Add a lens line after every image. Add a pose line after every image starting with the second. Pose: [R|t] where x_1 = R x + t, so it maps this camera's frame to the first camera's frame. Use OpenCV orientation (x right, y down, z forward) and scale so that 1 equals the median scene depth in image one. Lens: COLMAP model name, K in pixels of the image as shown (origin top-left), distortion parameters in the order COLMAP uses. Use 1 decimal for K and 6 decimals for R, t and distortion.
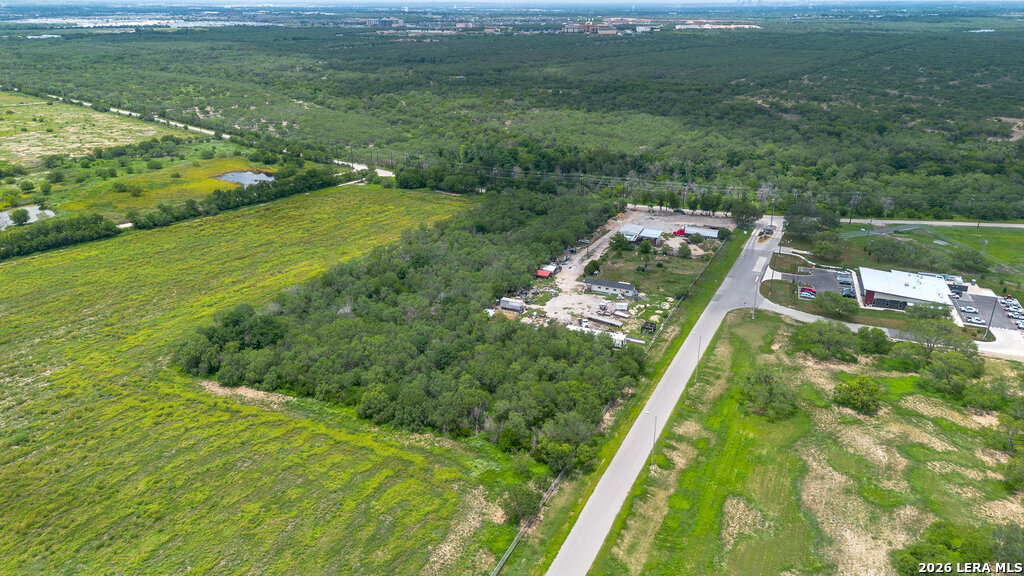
lens RADIAL K [[724.4, 0, 512.0], [0, 724.4, 283.4], [0, 0, 1]] dist [0.074296, -0.038733]
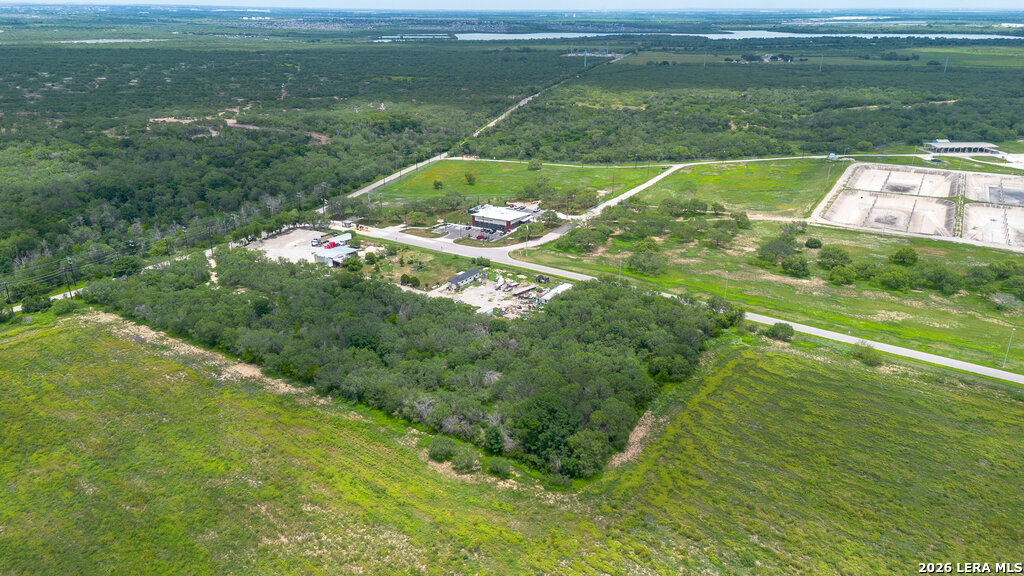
lens RADIAL K [[724.4, 0, 509.6], [0, 724.4, 285.1], [0, 0, 1]] dist [0.074296, -0.038733]
pose [[0.160607, -0.350165, 0.922816, -1.043816], [0.352899, 0.893523, 0.277631, -0.317358], [-0.921774, 0.281072, 0.267079, 0.698374]]
